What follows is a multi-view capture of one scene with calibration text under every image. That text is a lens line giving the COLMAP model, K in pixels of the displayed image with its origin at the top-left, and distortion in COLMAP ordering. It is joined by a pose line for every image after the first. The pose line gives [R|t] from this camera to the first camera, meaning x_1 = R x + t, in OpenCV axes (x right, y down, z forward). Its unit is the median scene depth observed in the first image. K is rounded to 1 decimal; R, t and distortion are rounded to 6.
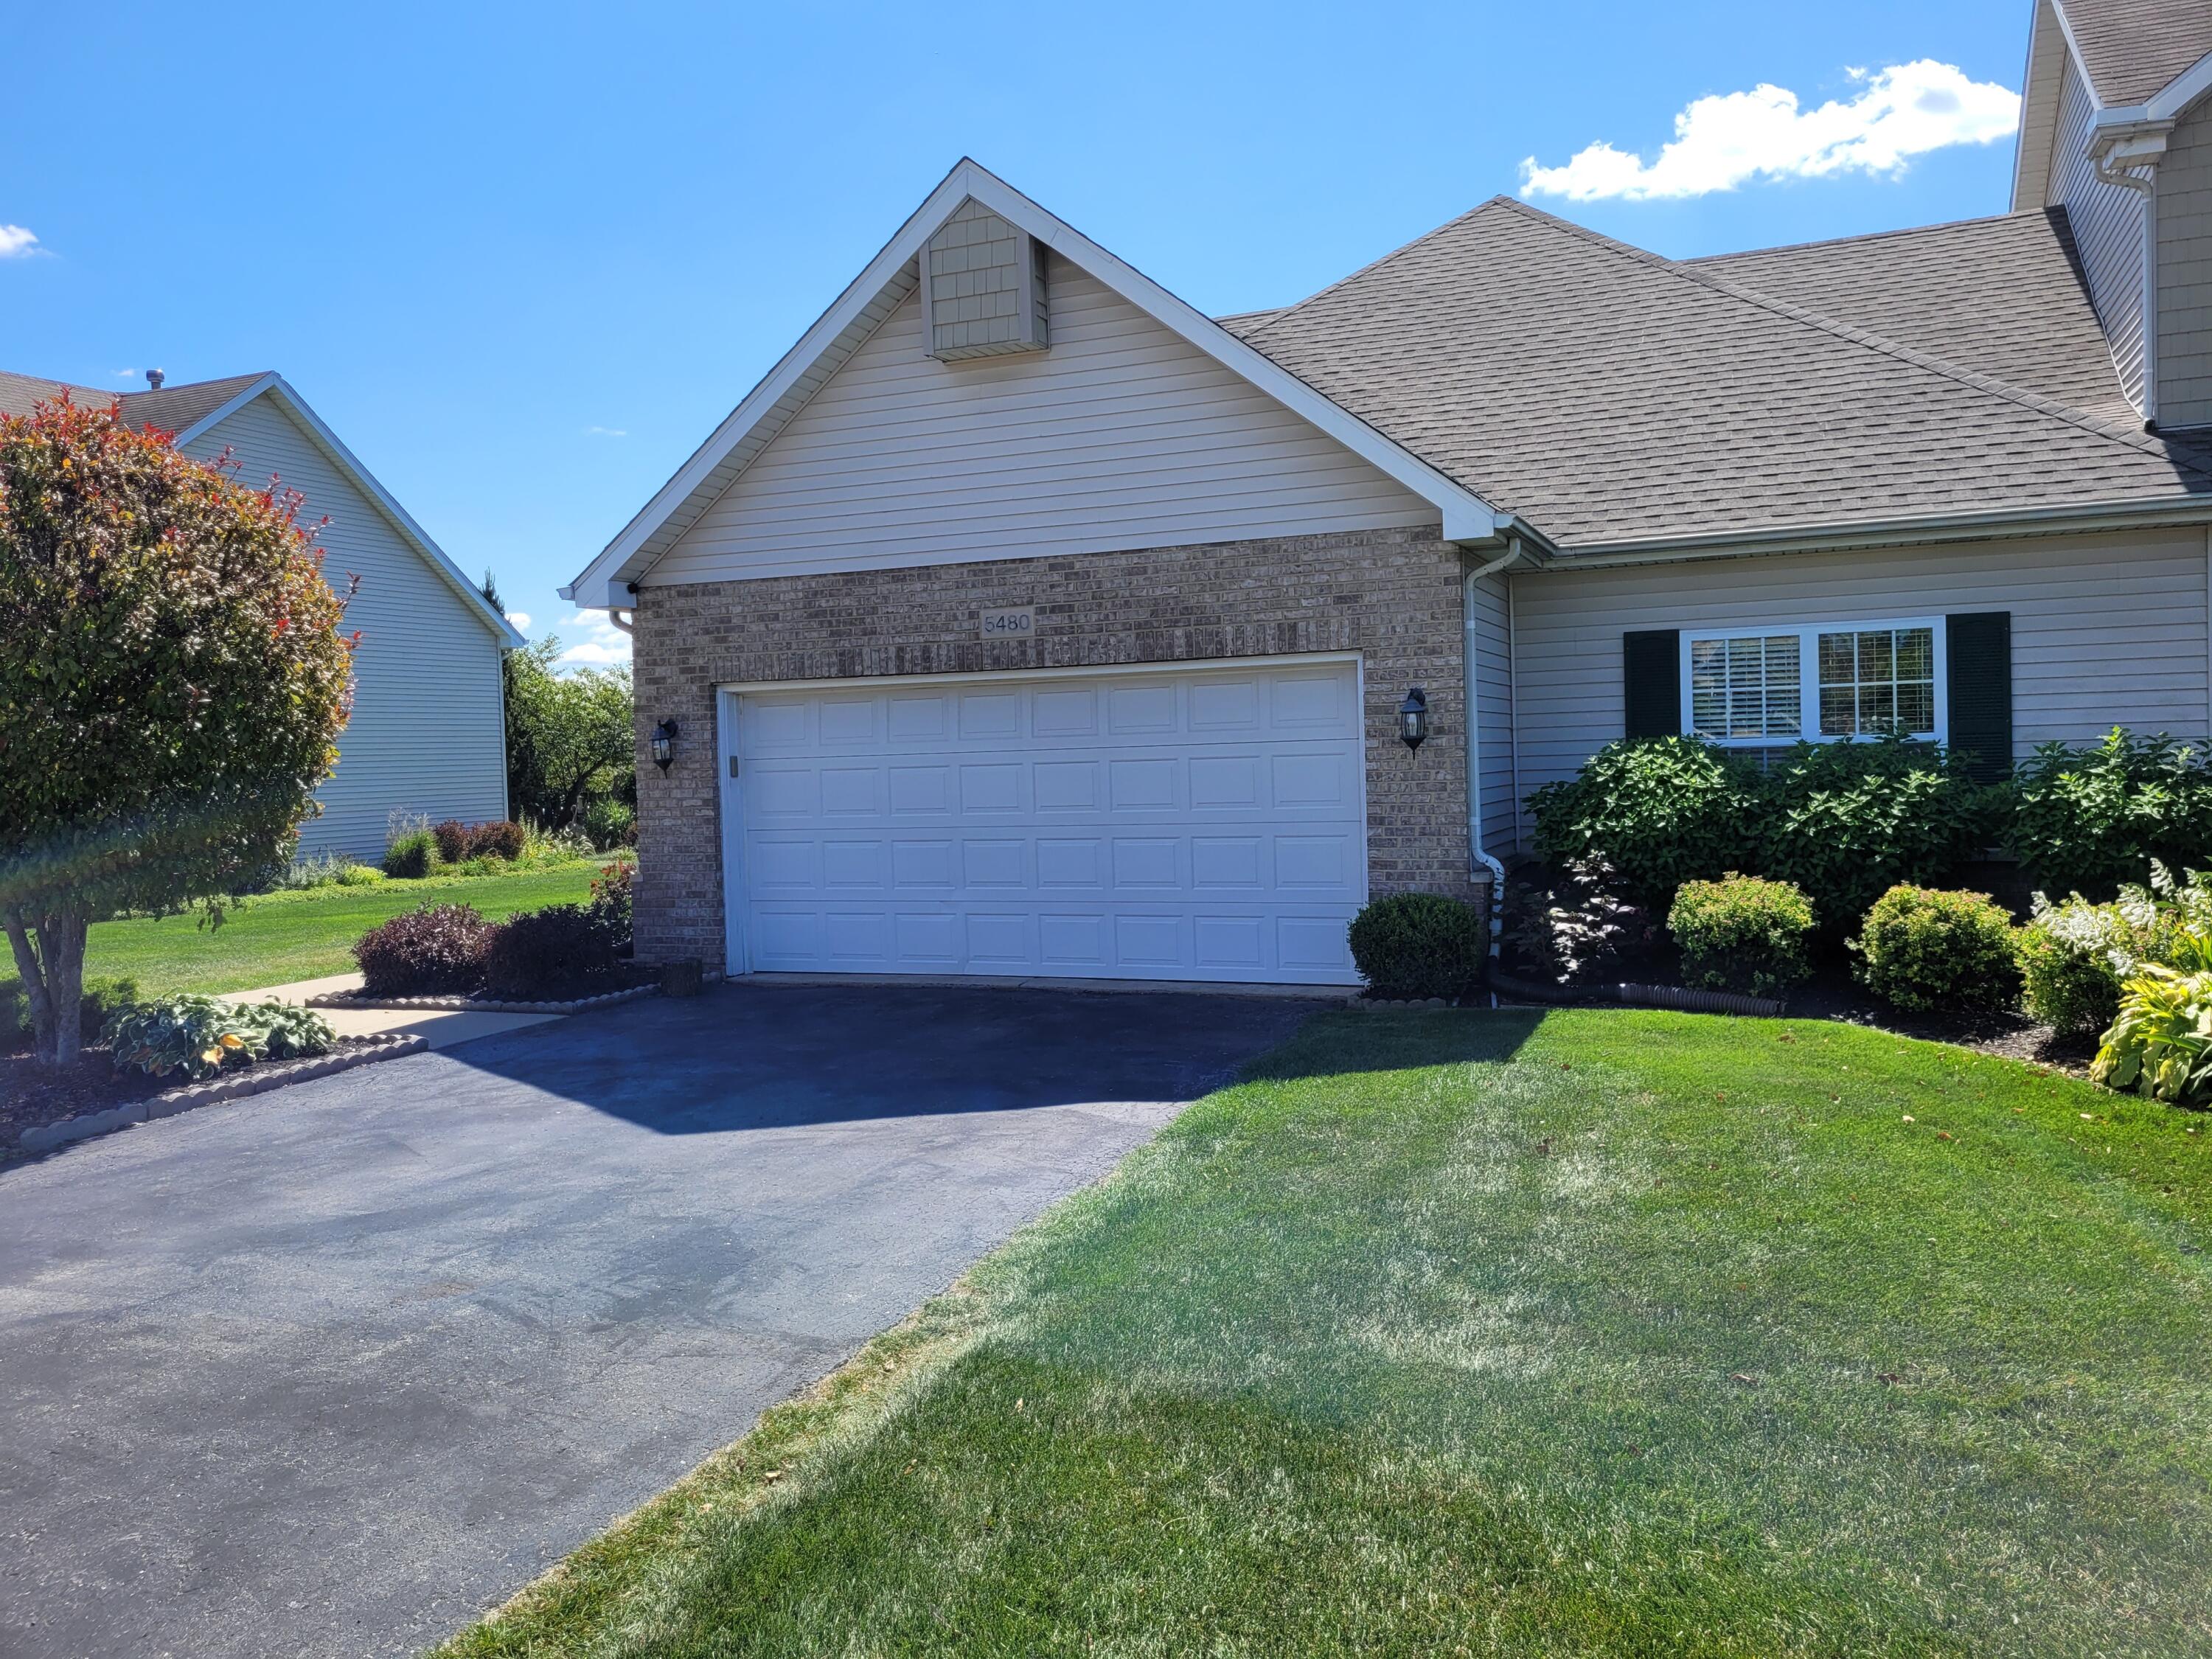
lens RADIAL K [[1668.7, 0, 1105.7], [0, 1668.7, 822.0], [0, 0, 1]] dist [0.004558, 0.001471]
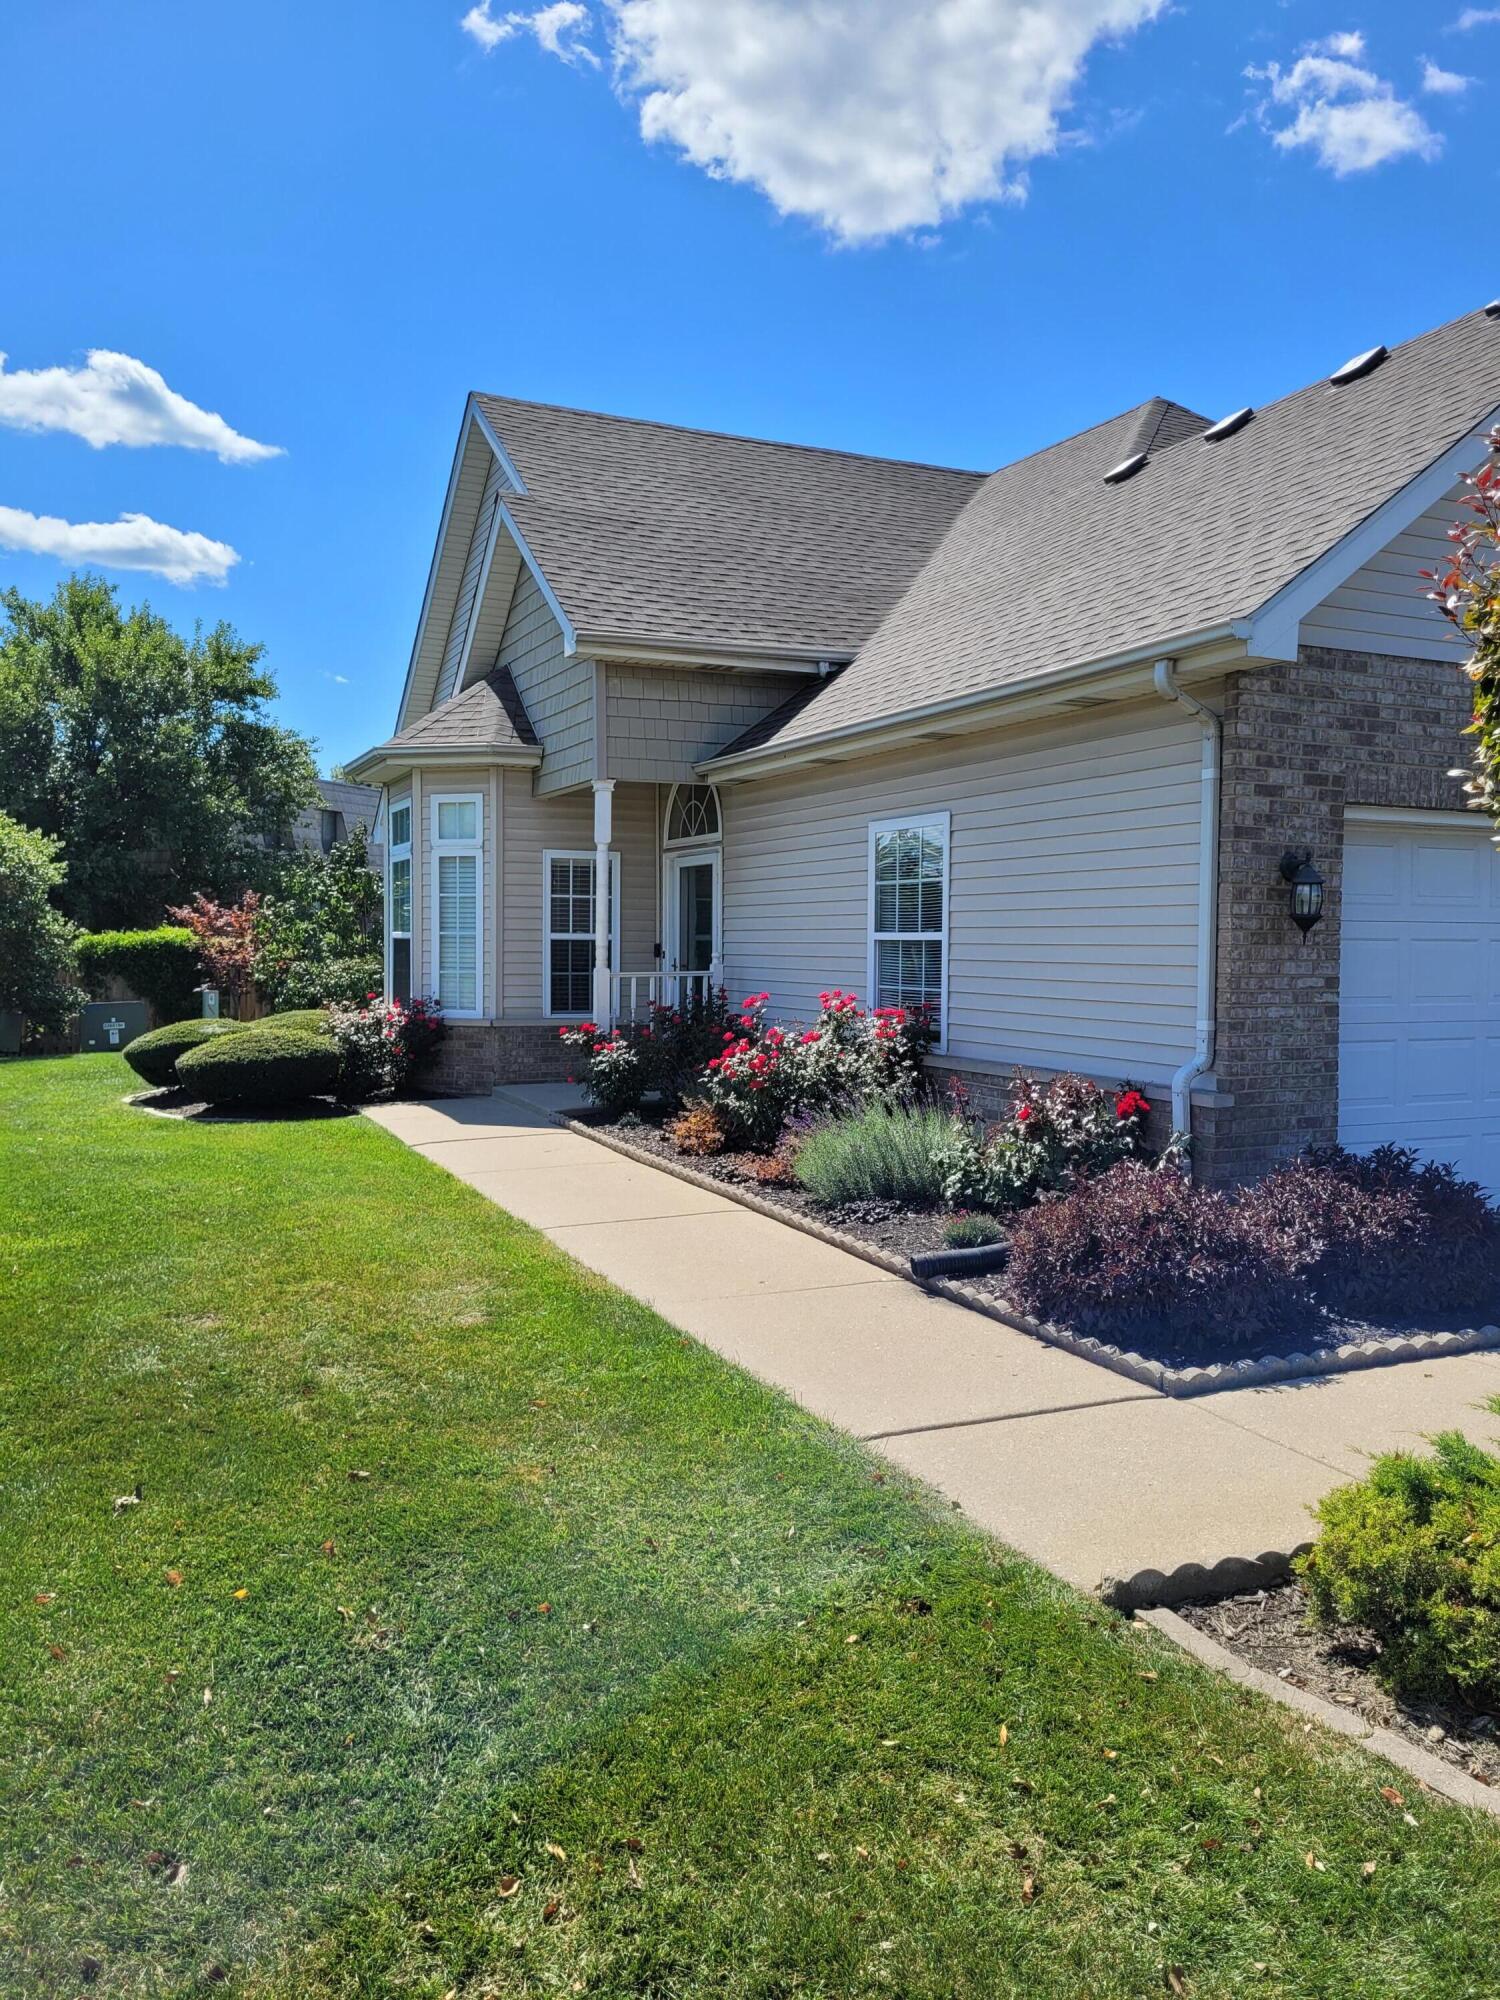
lens RADIAL K [[1508.7, 0, 750.3], [0, 1508.7, 1006.7], [0, 0, 1]] dist [0.004558, 0.001471]
pose [[0.676765, -0.004233, 0.736187, -0.839442], [0.003563, 0.999991, 0.002474, -0.004240], [-0.736190, 0.000949, 0.676774, 0.765916]]
